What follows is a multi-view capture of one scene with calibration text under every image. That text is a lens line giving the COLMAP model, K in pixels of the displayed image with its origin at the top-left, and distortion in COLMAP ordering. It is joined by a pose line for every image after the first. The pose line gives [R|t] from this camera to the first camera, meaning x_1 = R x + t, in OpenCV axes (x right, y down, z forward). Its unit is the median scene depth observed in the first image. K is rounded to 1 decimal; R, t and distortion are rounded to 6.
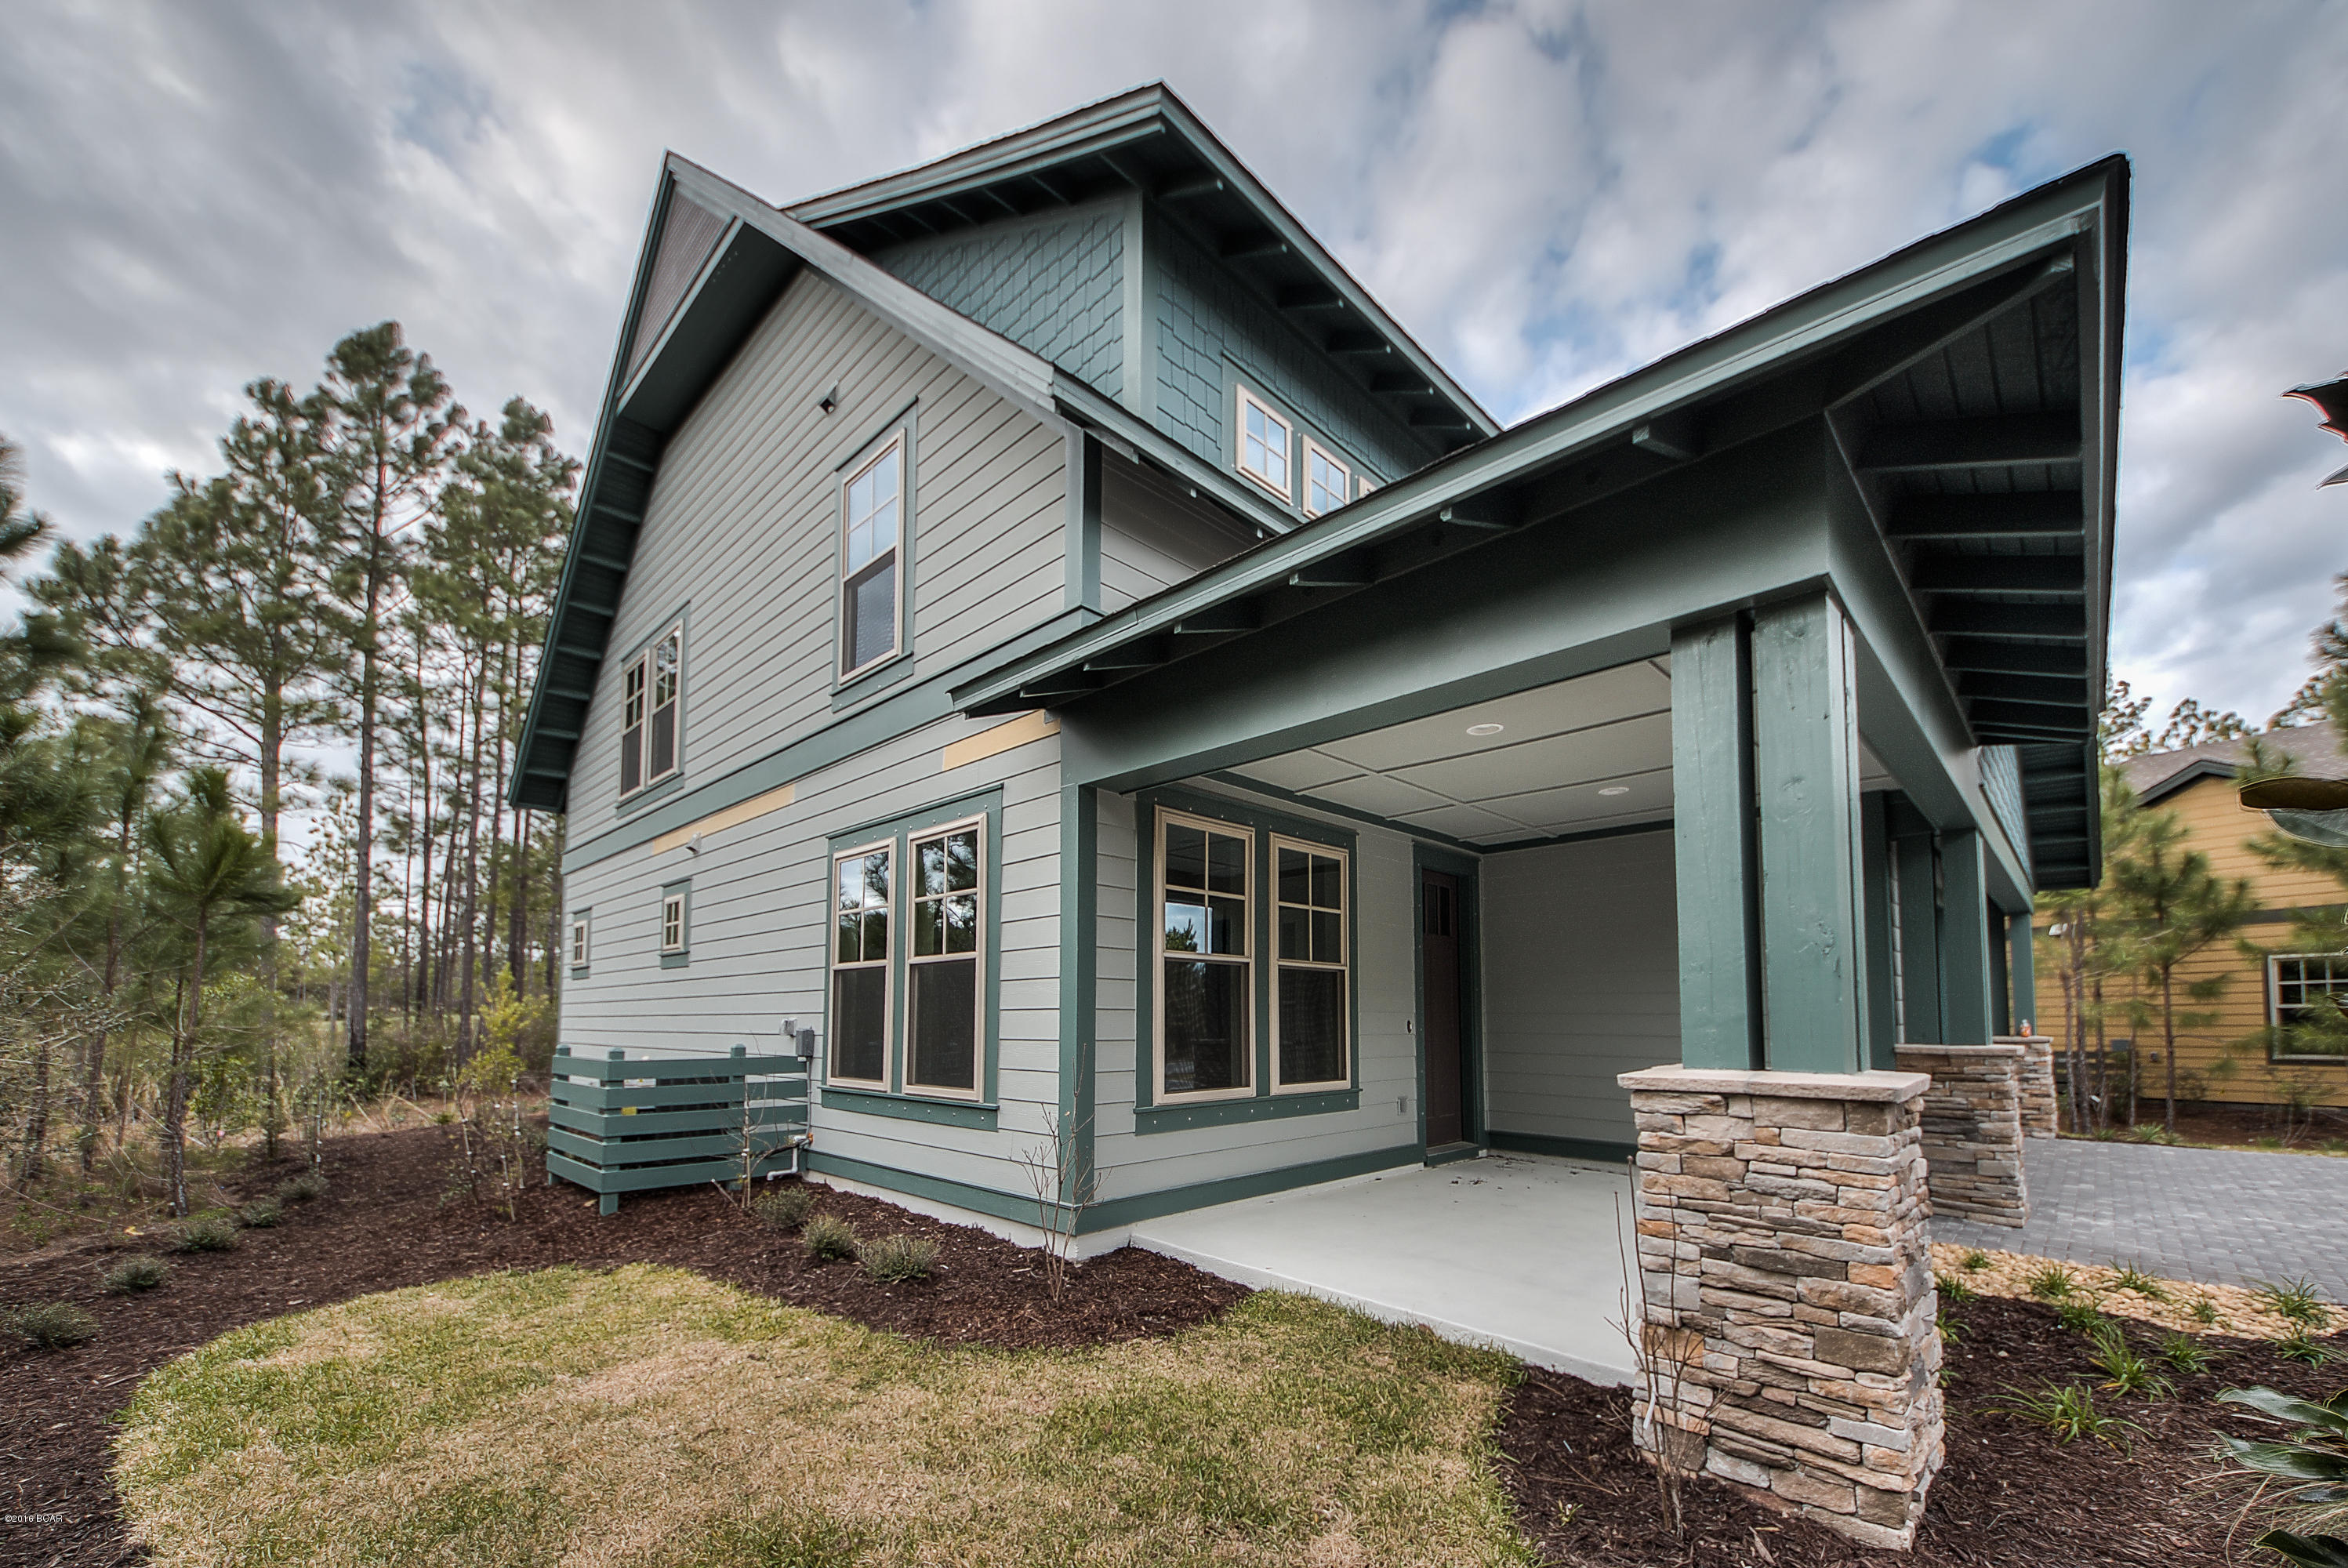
lens RADIAL K [[928.0, 0, 1192.9], [0, 928.0, 803.4], [0, 0, 1]] dist [-0.003521, -0.003292]
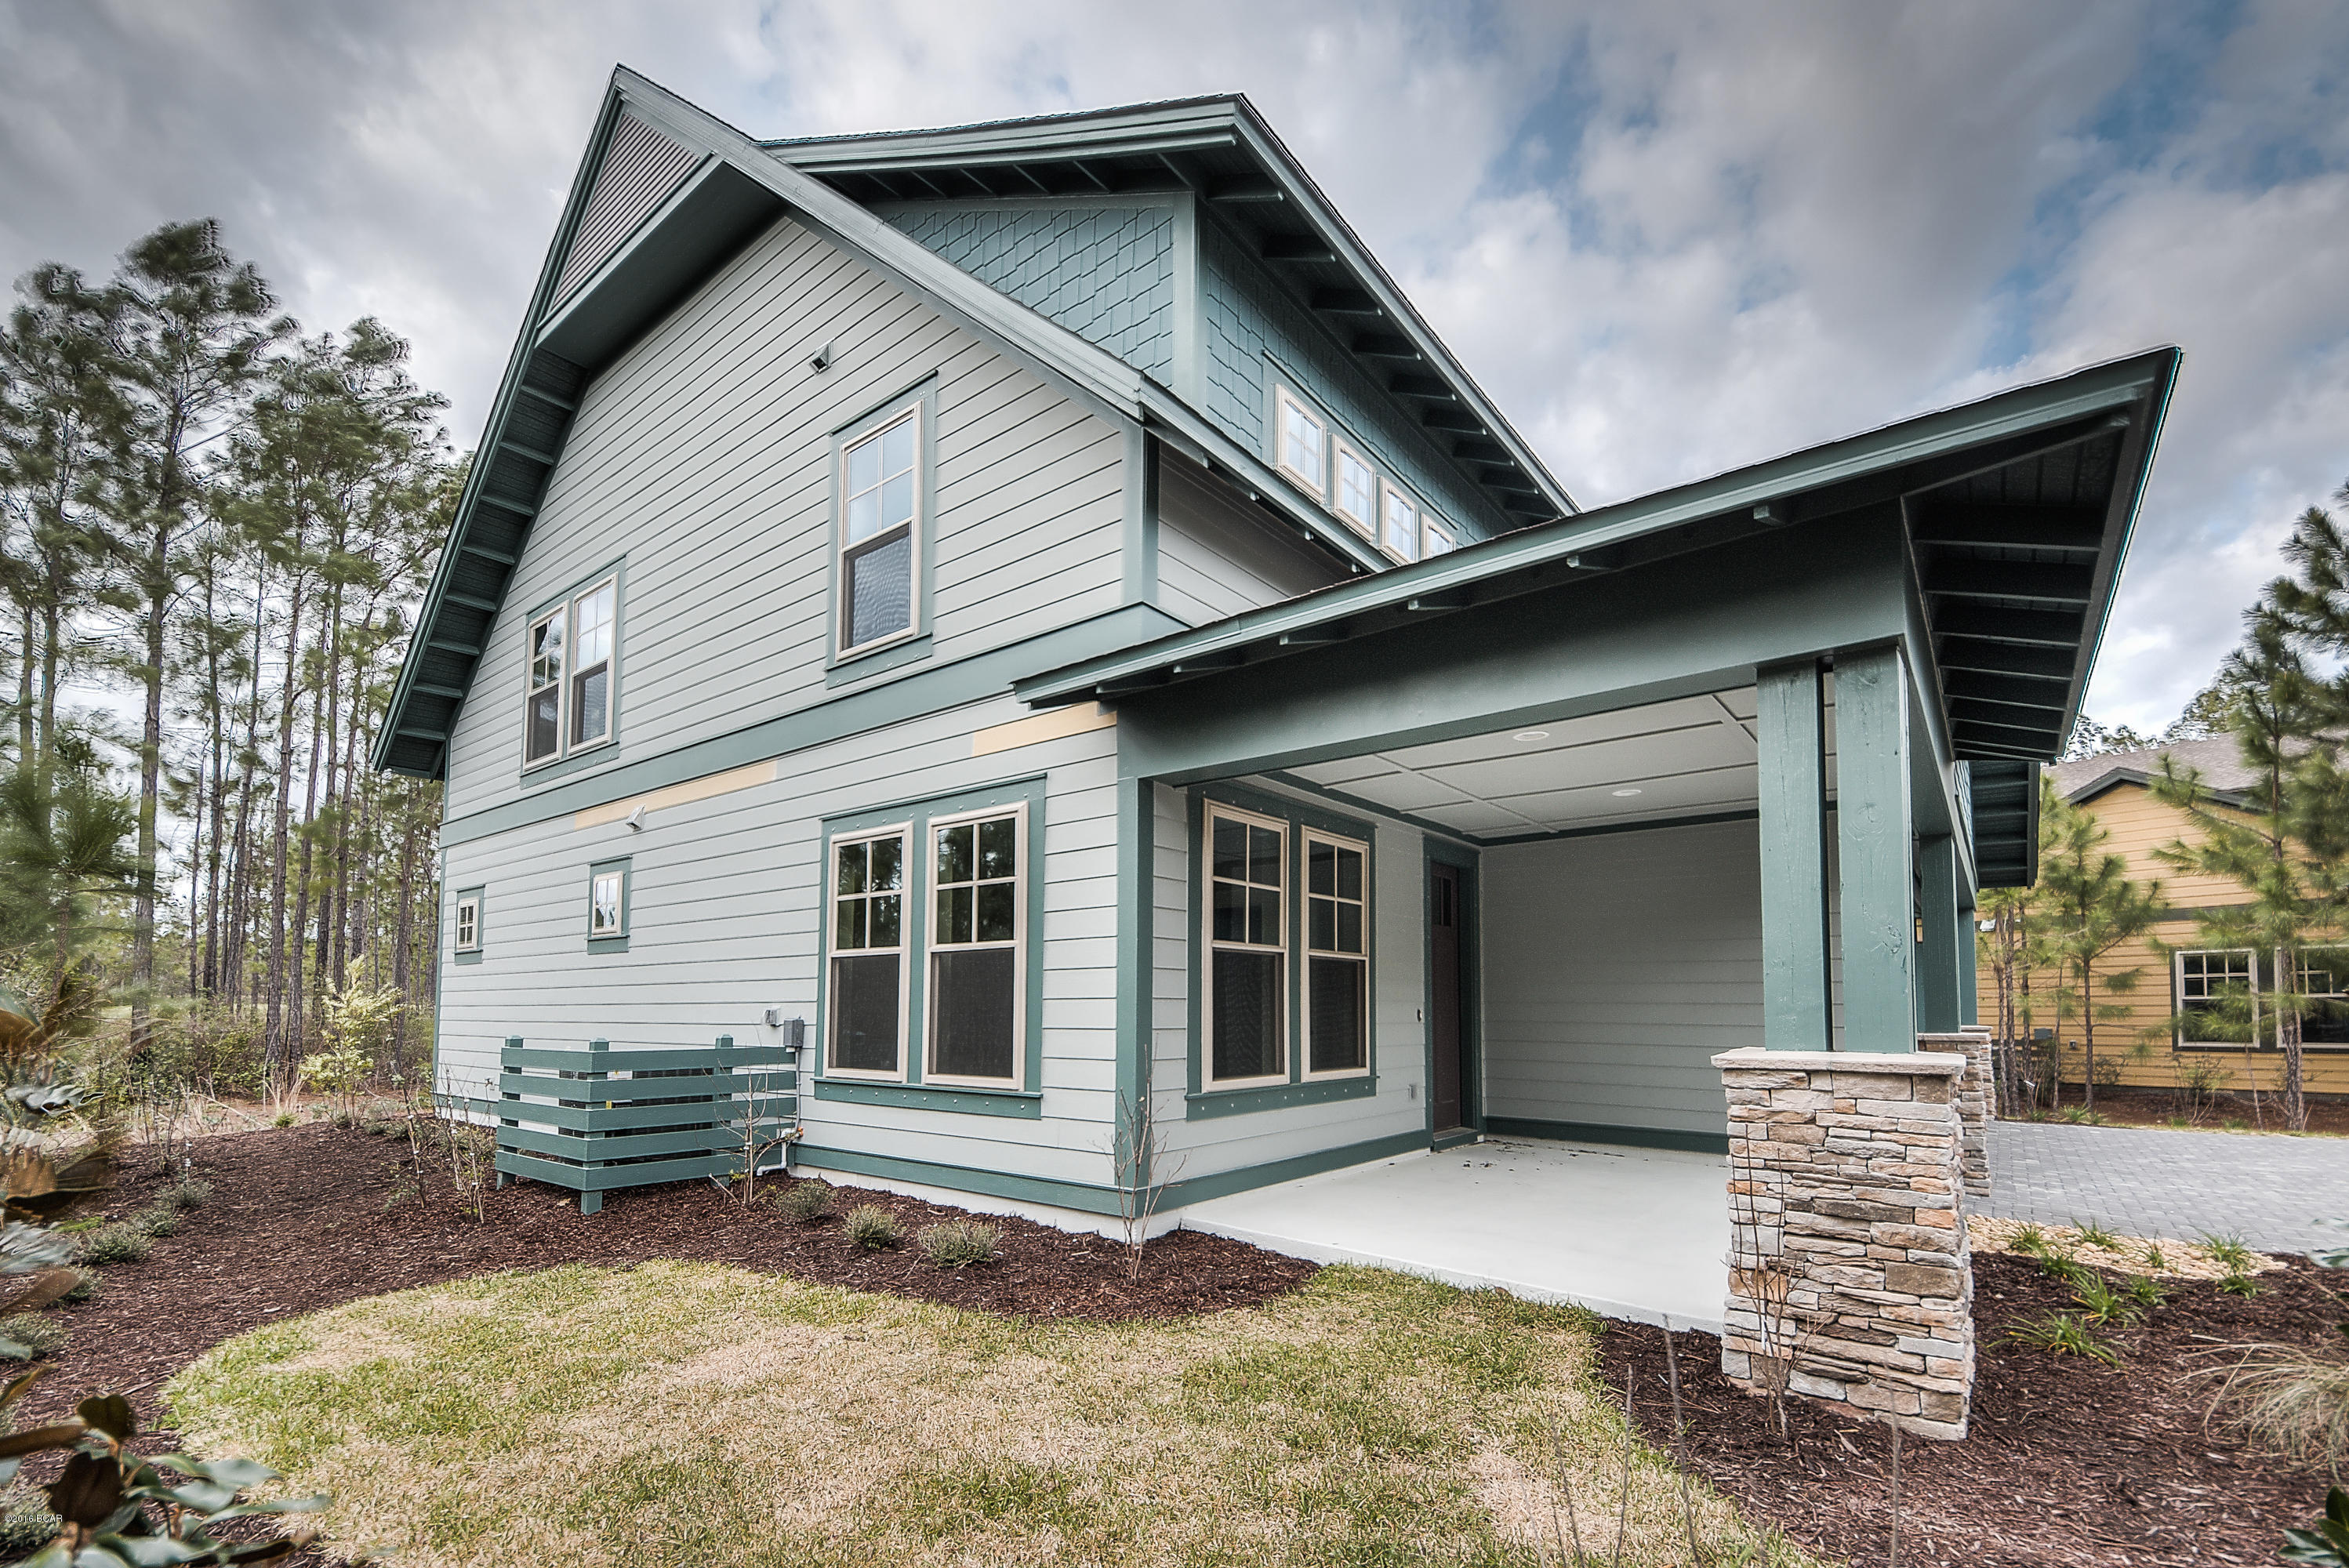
lens RADIAL K [[1006.0, 0, 1169.3], [0, 1006.0, 776.5], [0, 0, 1]] dist [-0.001439, -0.004638]
pose [[0.995749, 0.021520, 0.089562, -0.172230], [-0.021645, 0.999766, 0.000426, -0.021059], [-0.089532, -0.002362, 0.995981, -0.095861]]
